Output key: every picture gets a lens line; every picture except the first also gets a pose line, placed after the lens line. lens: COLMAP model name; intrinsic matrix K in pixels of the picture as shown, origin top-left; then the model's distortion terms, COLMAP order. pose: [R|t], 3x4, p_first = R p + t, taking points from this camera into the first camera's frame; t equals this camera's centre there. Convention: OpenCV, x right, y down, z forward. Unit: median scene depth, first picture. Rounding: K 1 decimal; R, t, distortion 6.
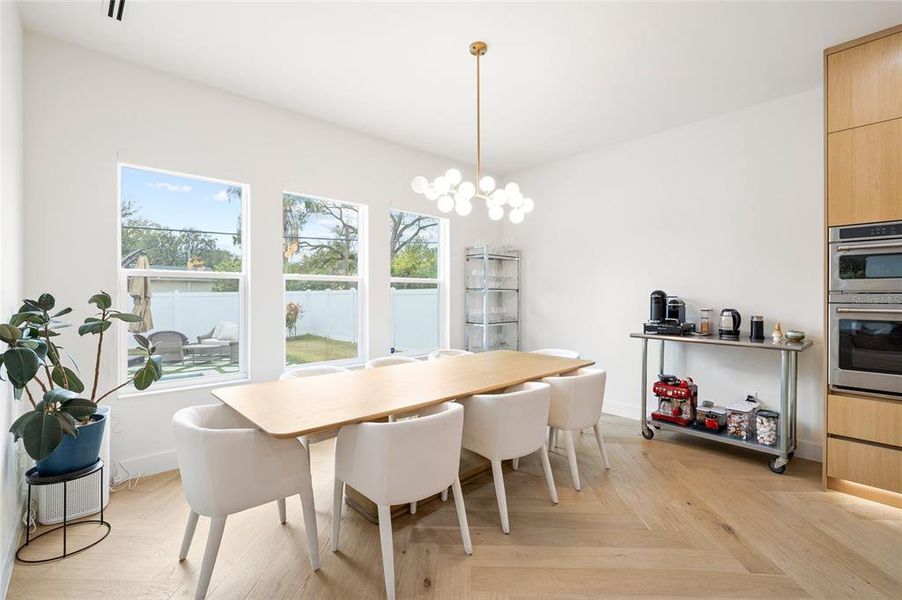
lens RADIAL K [[401.0, 0, 451.0], [0, 401.0, 300.0], [0, 0, 1]] dist [-0.003284, -0.000236]
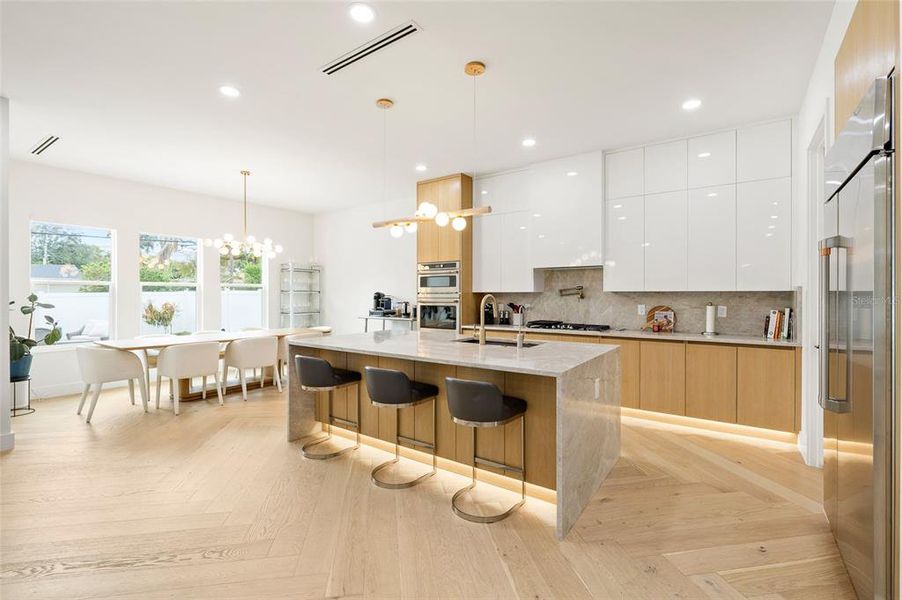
lens RADIAL K [[438.6, 0, 477.4], [0, 438.6, 297.3], [0, 0, 1]] dist [0.003309, 0.000175]
pose [[0.978768, -0.003153, 0.204949, 0.554070], [0.004718, 0.999963, -0.007146, 0.016498], [-0.204919, 0.007962, 0.978747, -1.027576]]
